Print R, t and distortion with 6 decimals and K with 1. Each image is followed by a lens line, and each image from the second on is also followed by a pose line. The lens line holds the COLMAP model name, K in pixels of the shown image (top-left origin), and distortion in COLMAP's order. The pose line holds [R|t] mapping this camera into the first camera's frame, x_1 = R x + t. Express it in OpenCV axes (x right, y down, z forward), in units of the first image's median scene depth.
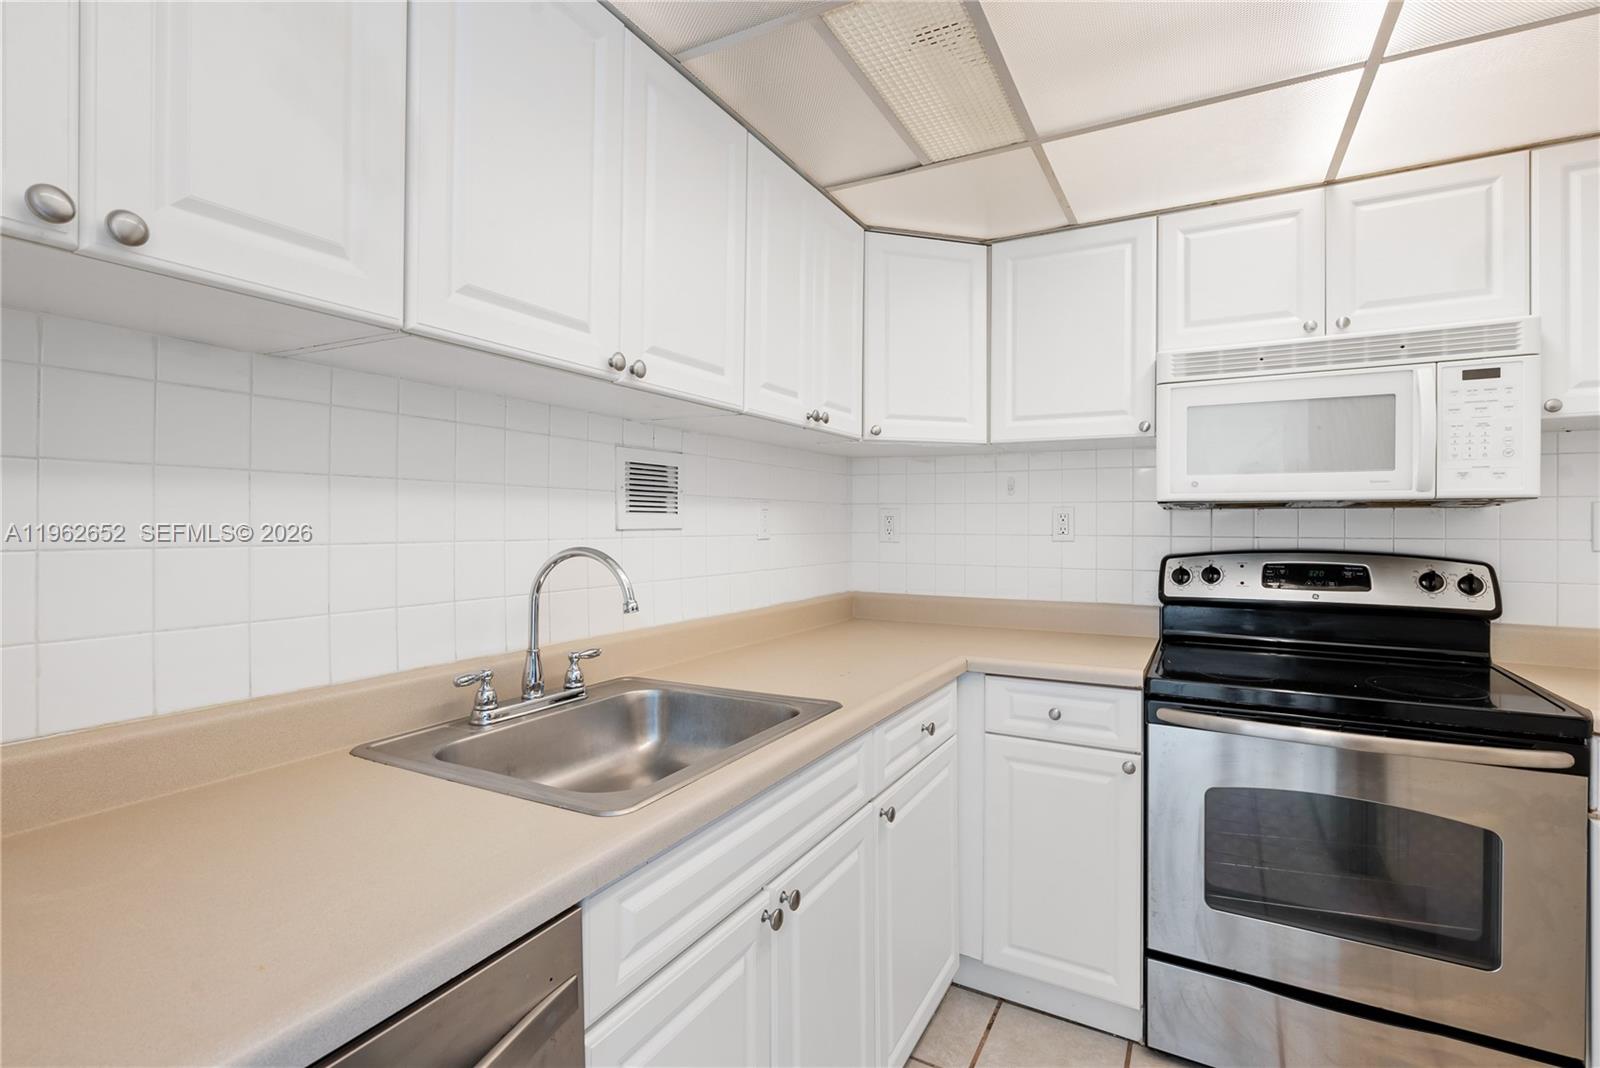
lens RADIAL K [[736.9, 0, 810.2], [0, 736.9, 527.1], [0, 0, 1]] dist [-0.001907, 0.002937]
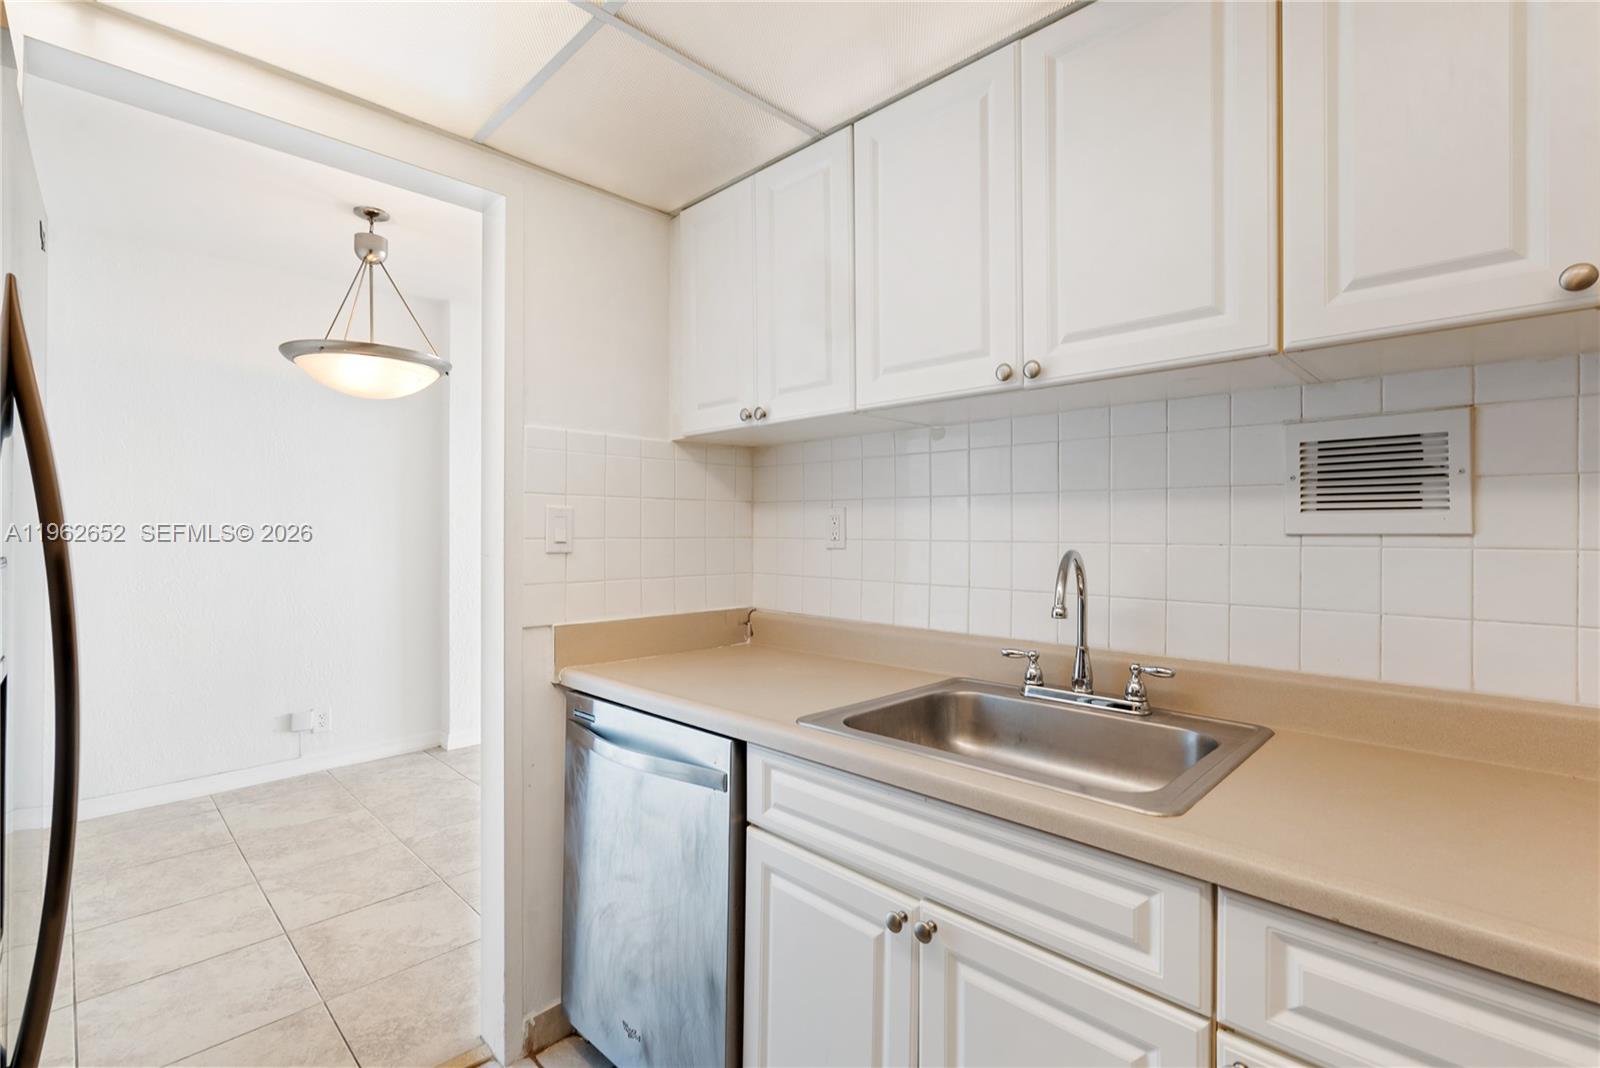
lens RADIAL K [[736.9, 0, 808.2], [0, 736.9, 529.8], [0, 0, 1]] dist [-0.001907, 0.002937]
pose [[-0.274249, -0.000224, -0.961659, 0.667626], [-0.006357, 0.999979, 0.001580, 0.000592], [0.961638, 0.006547, -0.274244, 0.819950]]
